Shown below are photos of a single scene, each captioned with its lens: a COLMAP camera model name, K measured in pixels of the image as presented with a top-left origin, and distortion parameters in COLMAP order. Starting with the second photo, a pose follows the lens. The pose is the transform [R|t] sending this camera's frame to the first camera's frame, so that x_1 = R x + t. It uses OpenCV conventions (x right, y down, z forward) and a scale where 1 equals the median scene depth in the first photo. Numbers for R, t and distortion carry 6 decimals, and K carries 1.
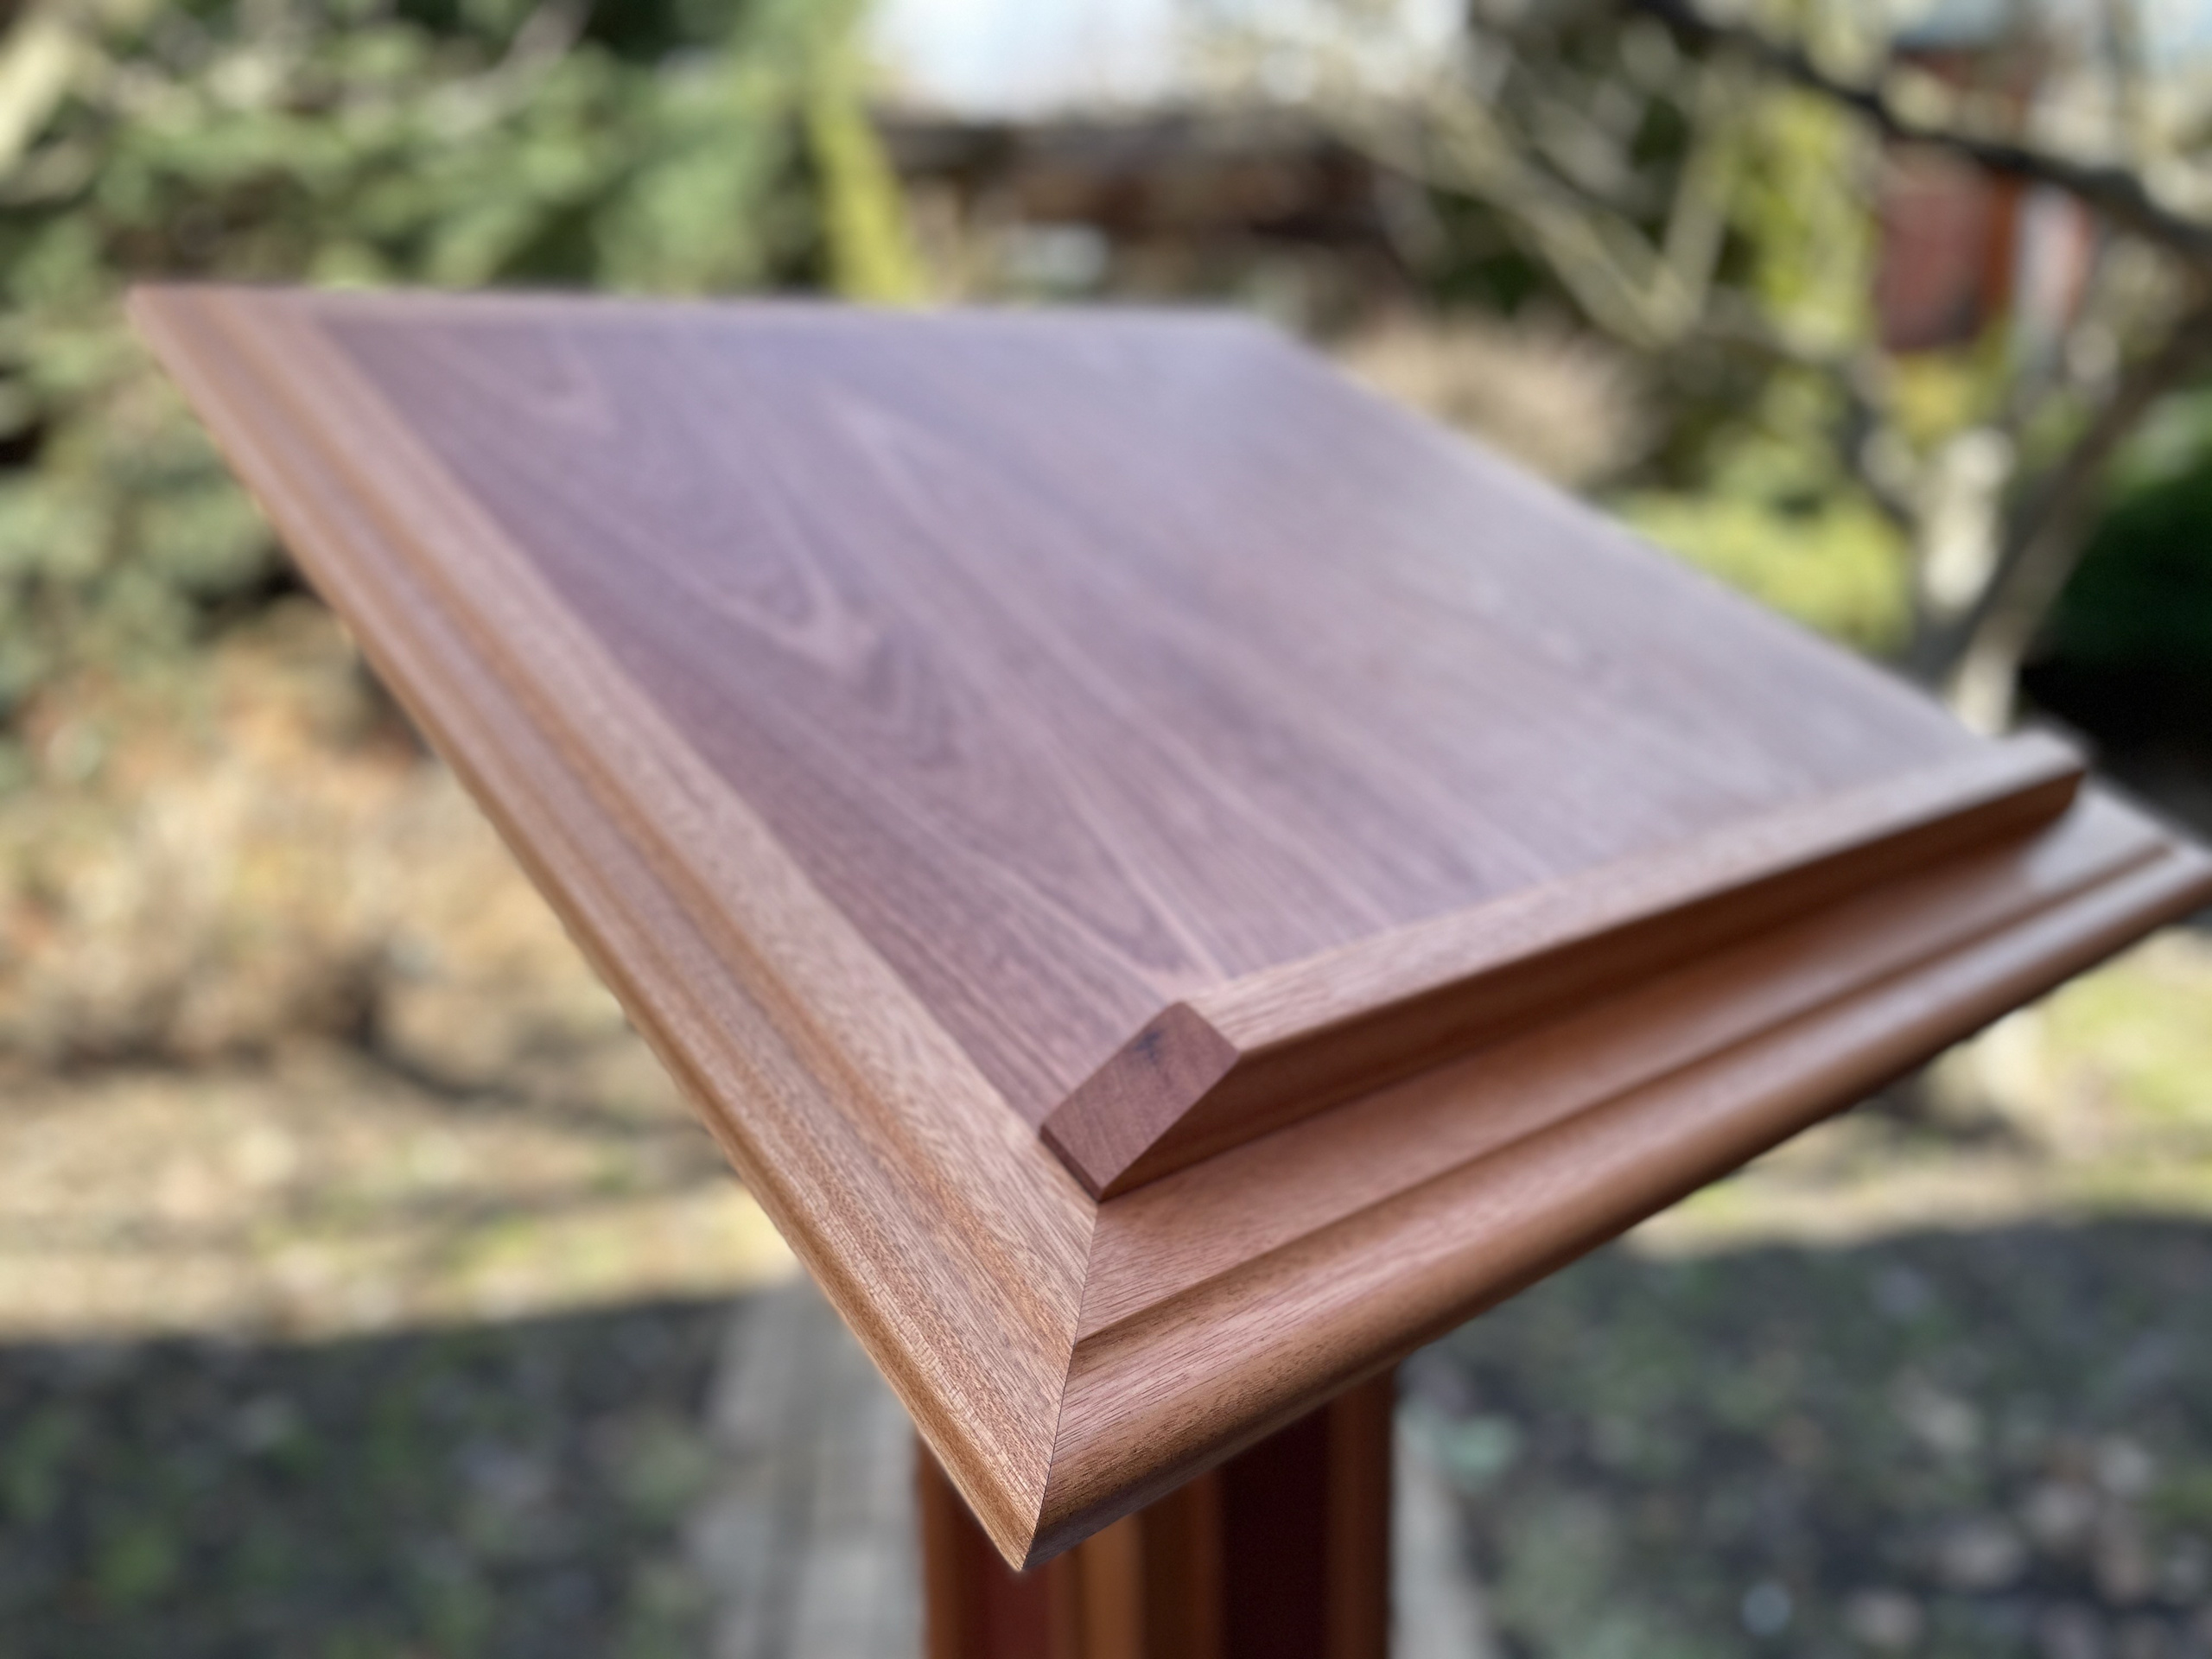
lens RADIAL K [[1698.0, 0, 1106.0], [0, 1698.0, 829.5], [0, 0, 1]] dist [0.004954, -0.001072]
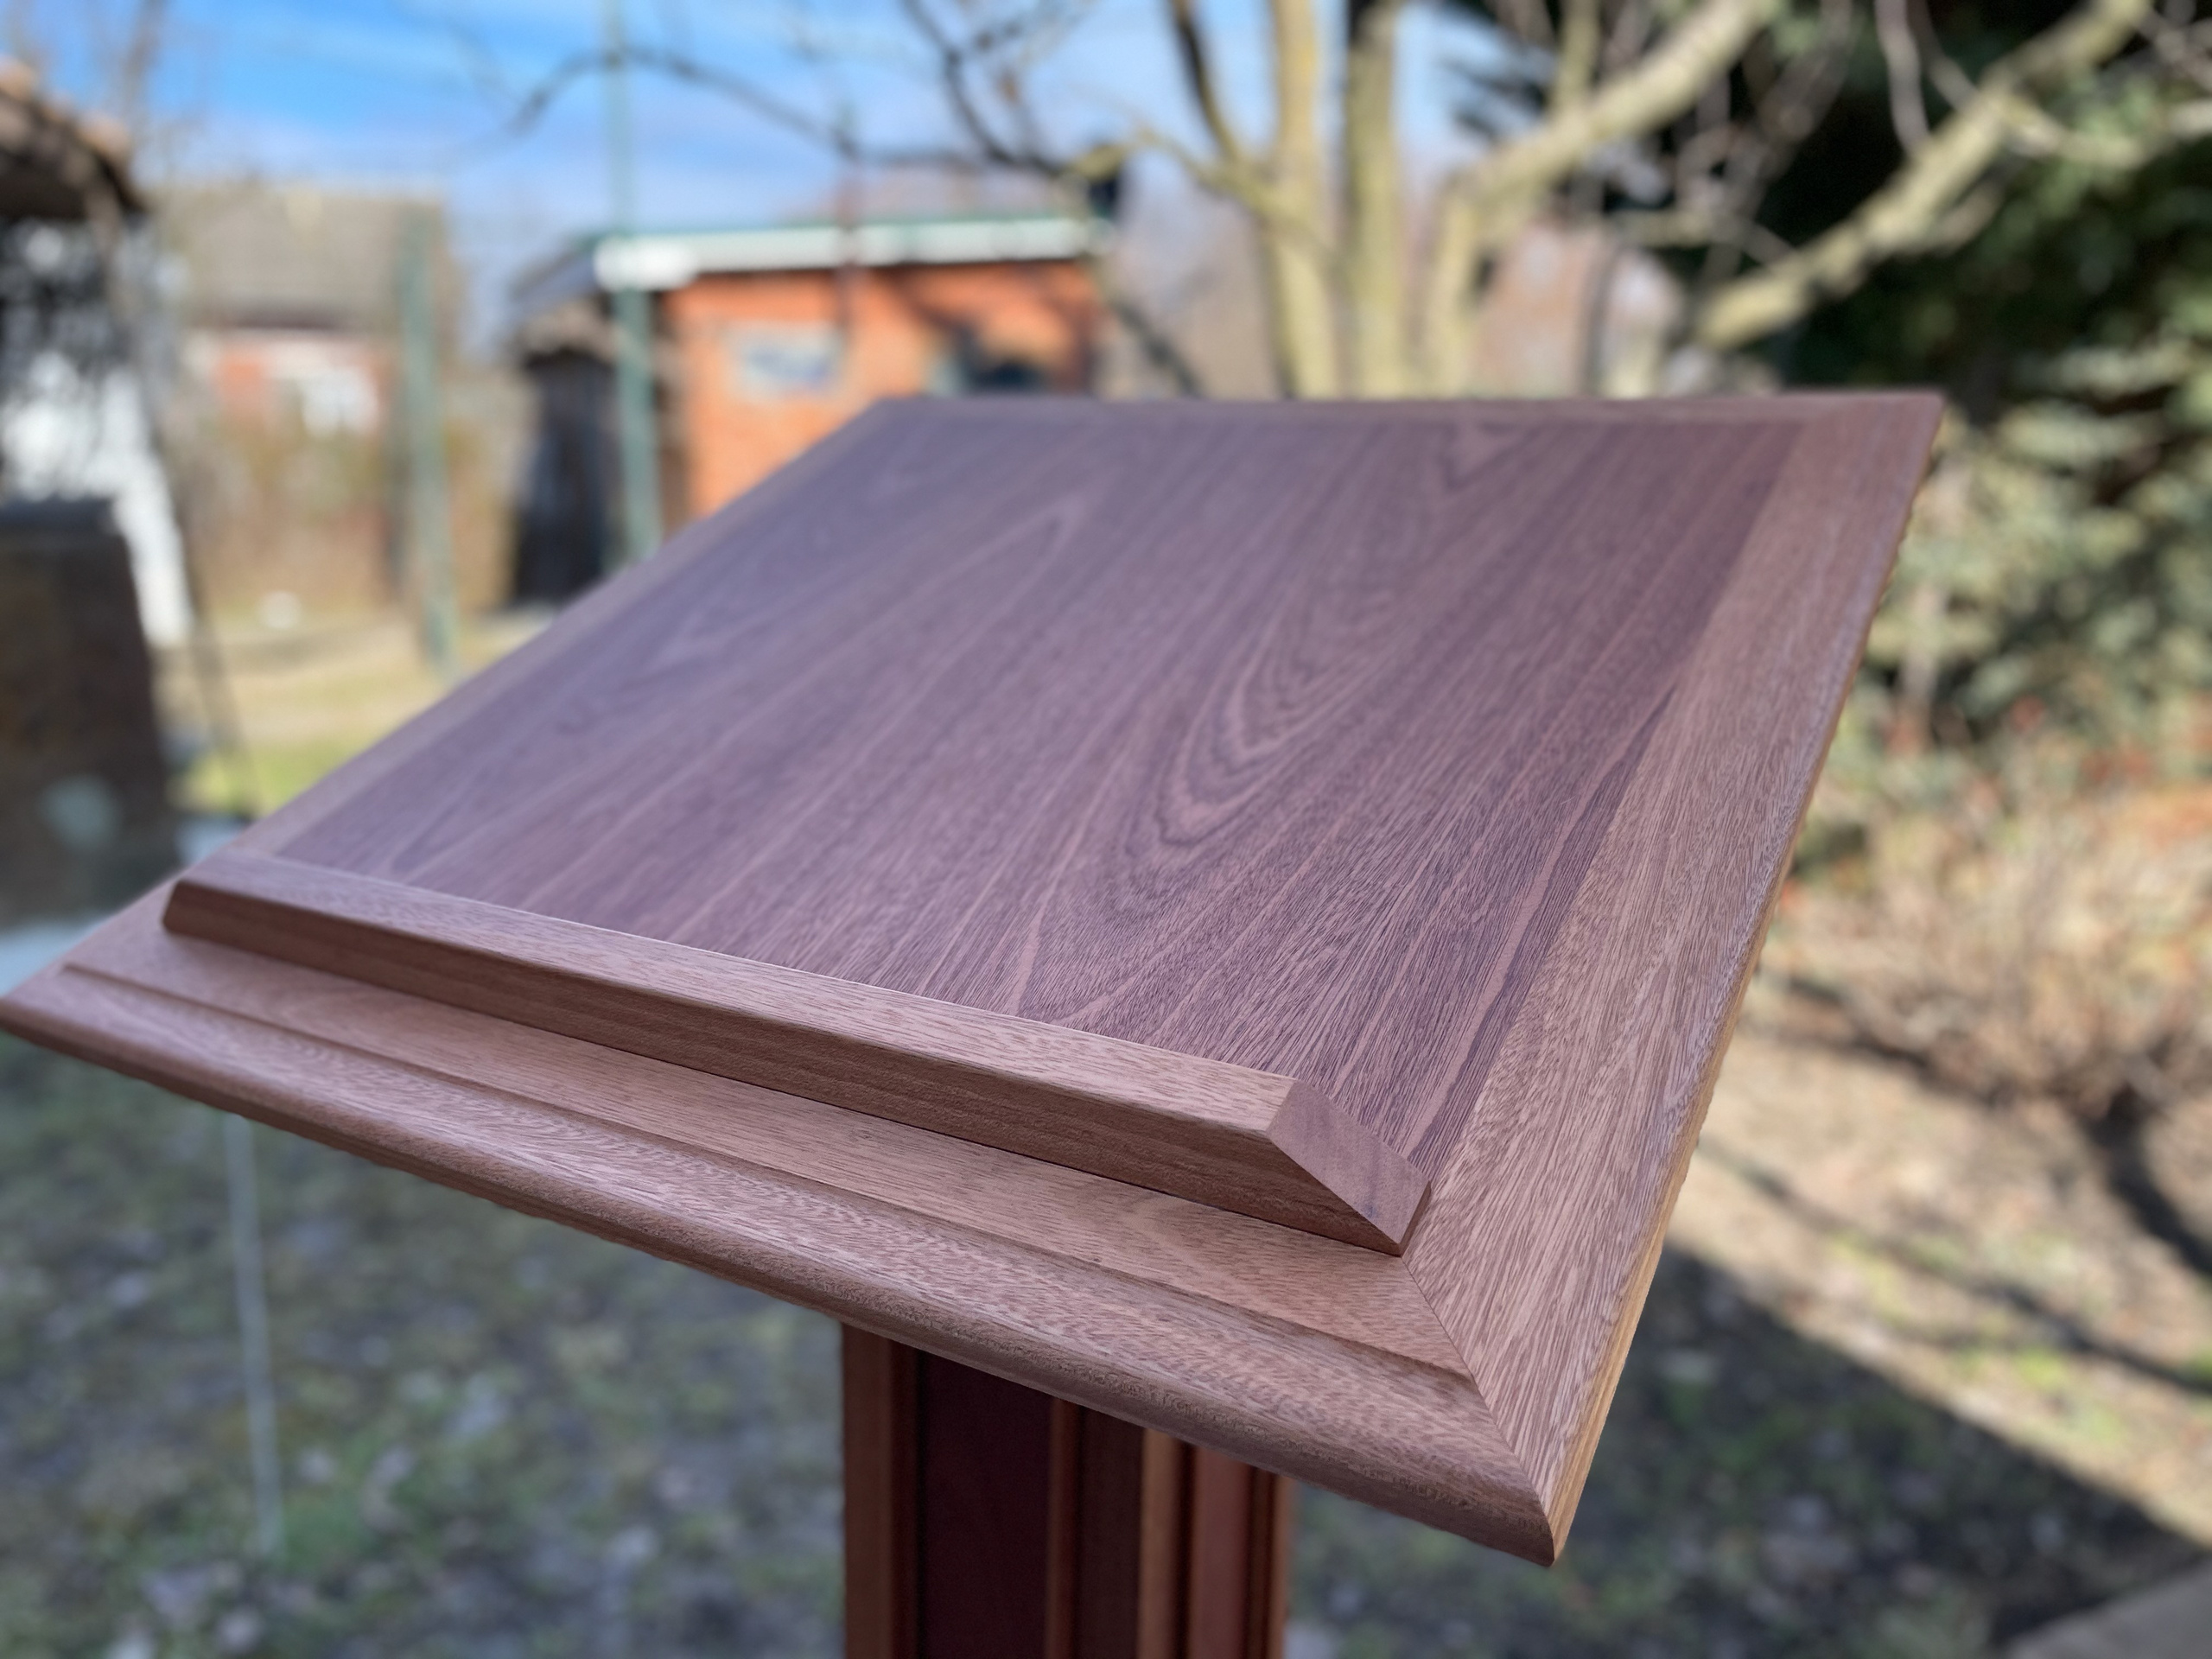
lens RADIAL K [[1698.0, 0, 1106.0], [0, 1698.0, 829.5], [0, 0, 1]] dist [0.004954, -0.001072]
pose [[0.318532, 0.238561, -0.917402, 0.291323], [-0.248035, 0.955070, 0.162236, -0.063340], [0.914886, 0.175870, 0.363392, 0.183696]]
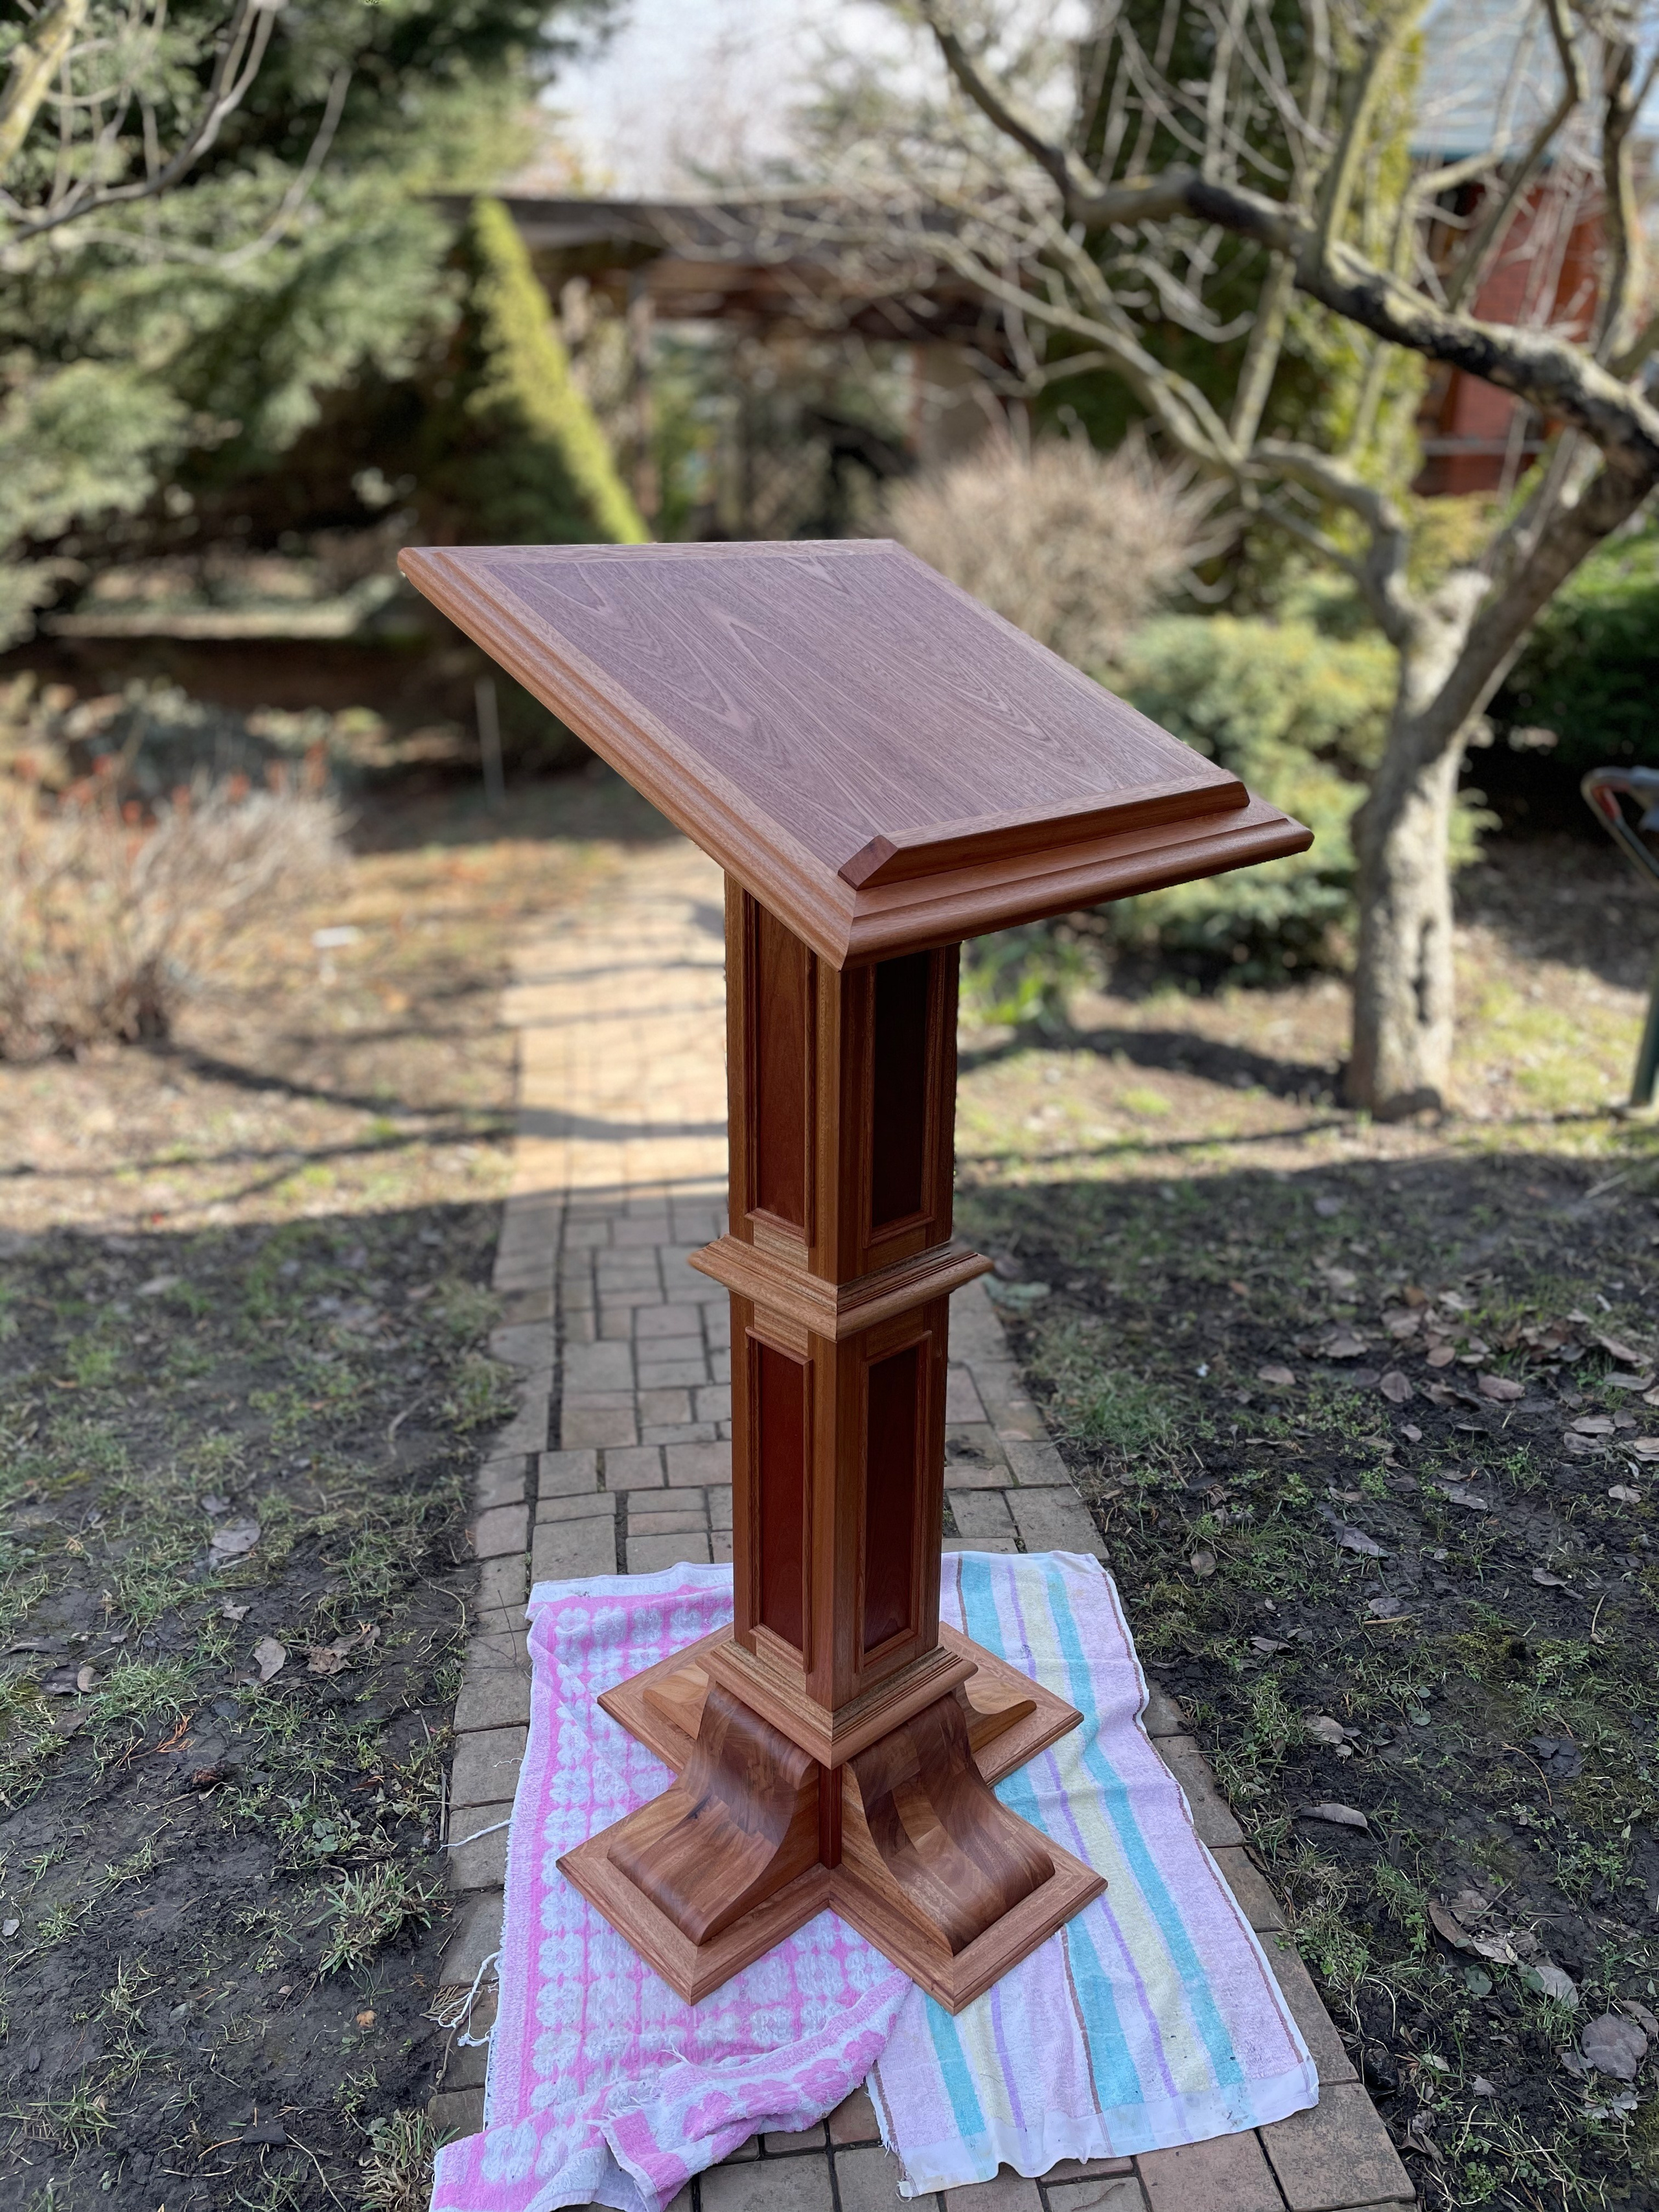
lens RADIAL K [[1697.9, 0, 829.5], [0, 1697.9, 1106.0], [0, 0, 1]] dist [0.004954, -0.001072]
pose [[0.997738, 0.008176, 0.066725, -0.043310], [-0.015477, 0.993850, 0.109643, 0.042374], [-0.065419, -0.110428, 0.991729, -0.372321]]
